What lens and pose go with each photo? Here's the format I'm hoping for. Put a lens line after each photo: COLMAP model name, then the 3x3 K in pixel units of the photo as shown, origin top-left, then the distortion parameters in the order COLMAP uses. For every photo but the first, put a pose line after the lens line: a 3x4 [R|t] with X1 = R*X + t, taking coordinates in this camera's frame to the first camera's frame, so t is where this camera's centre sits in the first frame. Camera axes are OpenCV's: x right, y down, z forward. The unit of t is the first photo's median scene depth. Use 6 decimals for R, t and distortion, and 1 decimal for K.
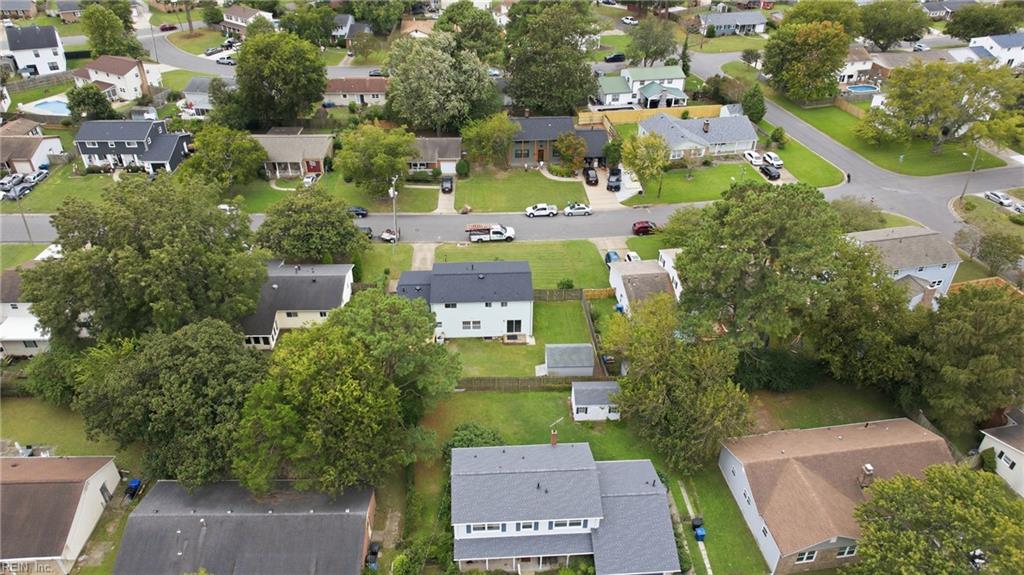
lens RADIAL K [[720.7, 0, 512.0], [0, 720.7, 287.5], [0, 0, 1]] dist [-0.034497, 0.042340]
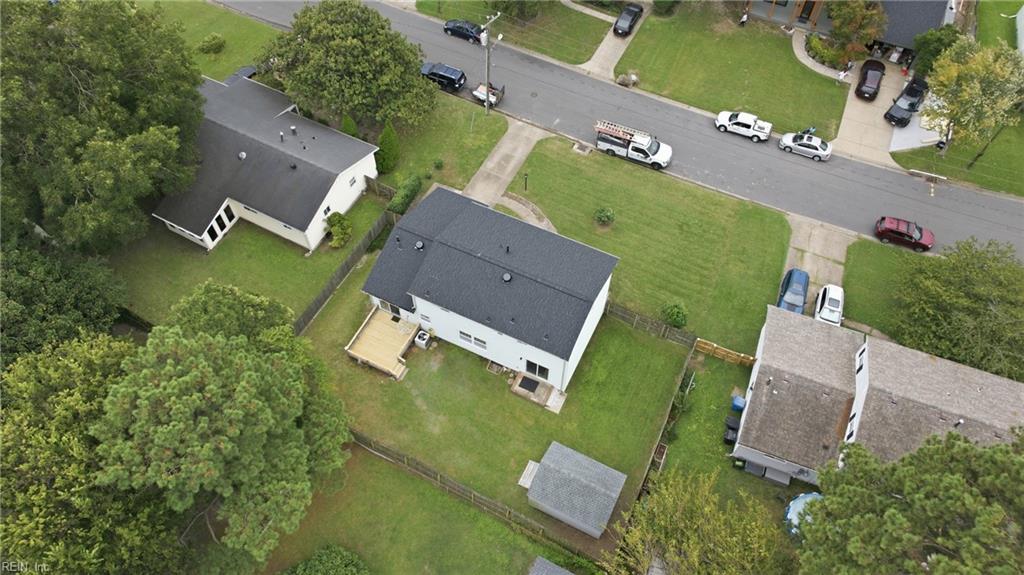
lens RADIAL K [[730.6, 0, 512.0], [0, 730.6, 287.5], [0, 0, 1]] dist [-0.030929, -0.001644]
pose [[0.873924, 0.403543, -0.270944, 0.082525], [-0.273708, 0.869214, 0.411767, -0.169360], [0.401673, -0.285693, 0.870079, 0.344285]]
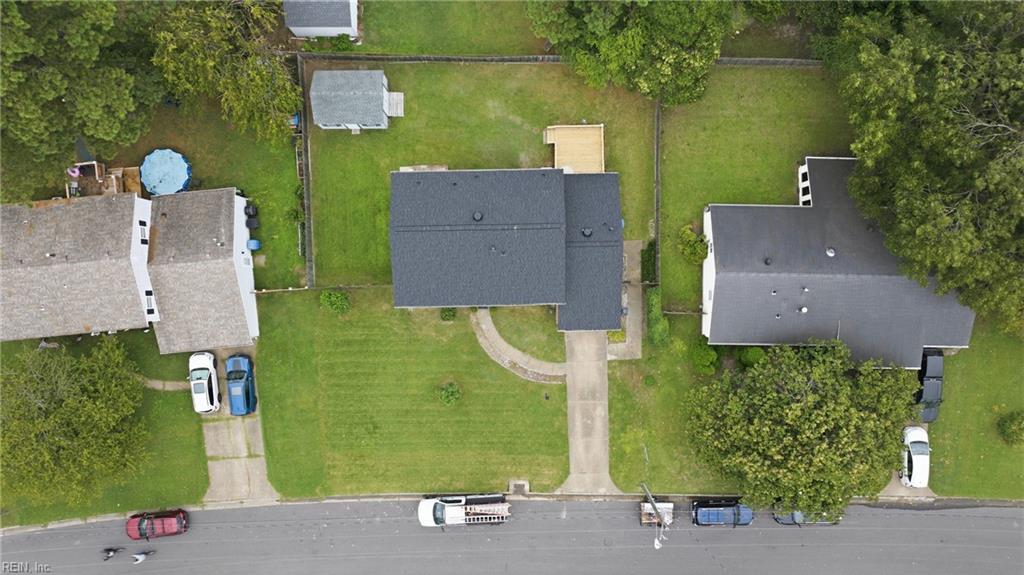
lens RADIAL K [[730.6, 0, 512.0], [0, 730.6, 287.5], [0, 0, 1]] dist [-0.030929, -0.001644]
pose [[-0.999306, -0.035079, -0.012541, -0.044704], [0.009216, -0.558965, 0.829140, -0.363127], [-0.036096, 0.828449, 0.558901, 0.498955]]
